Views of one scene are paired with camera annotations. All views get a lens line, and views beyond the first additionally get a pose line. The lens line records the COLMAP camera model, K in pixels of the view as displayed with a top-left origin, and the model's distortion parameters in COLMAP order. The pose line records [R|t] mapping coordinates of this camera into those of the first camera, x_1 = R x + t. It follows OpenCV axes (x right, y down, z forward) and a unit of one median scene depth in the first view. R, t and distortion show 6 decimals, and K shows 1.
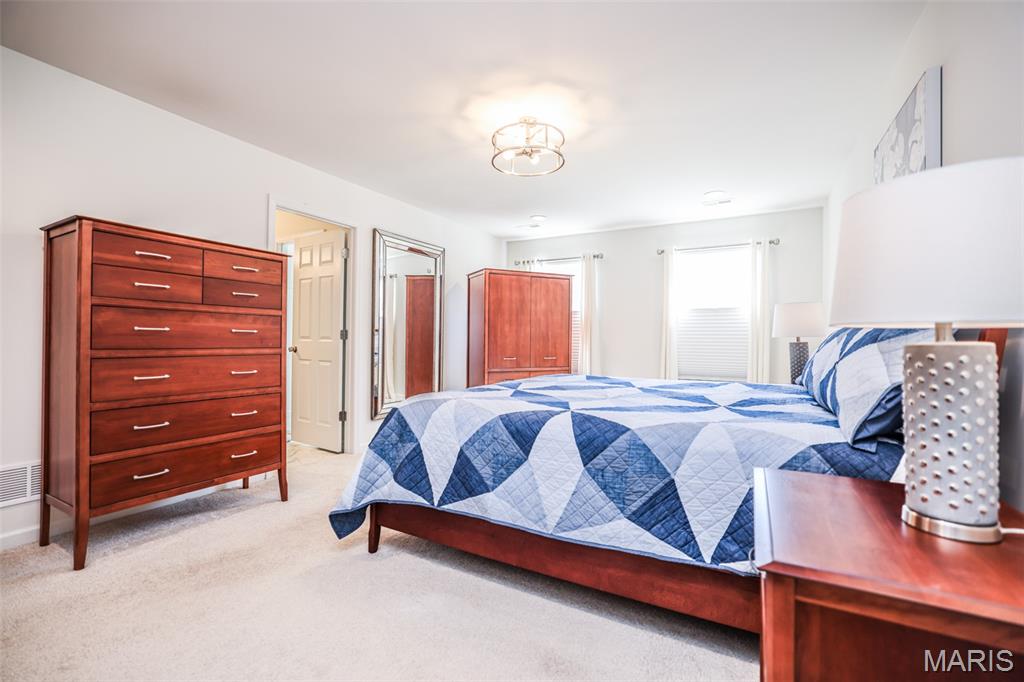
lens RADIAL K [[441.6, 0, 511.3], [0, 441.6, 340.8], [0, 0, 1]] dist [-0.048418, 0.020715]
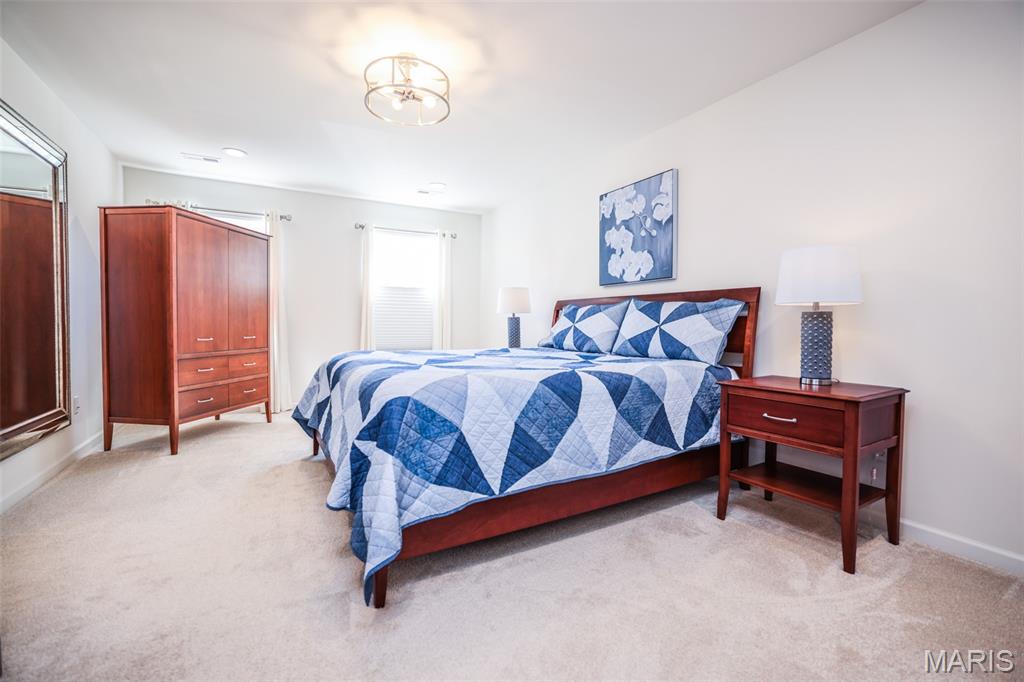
lens RADIAL K [[441.6, 0, 511.3], [0, 441.6, 340.8], [0, 0, 1]] dist [-0.048418, 0.020715]
pose [[0.509105, -0.035932, 0.859954, -0.925335], [-0.000491, 0.999116, 0.042037, 0.033631], [-0.860704, -0.021823, 0.508637, 0.548920]]
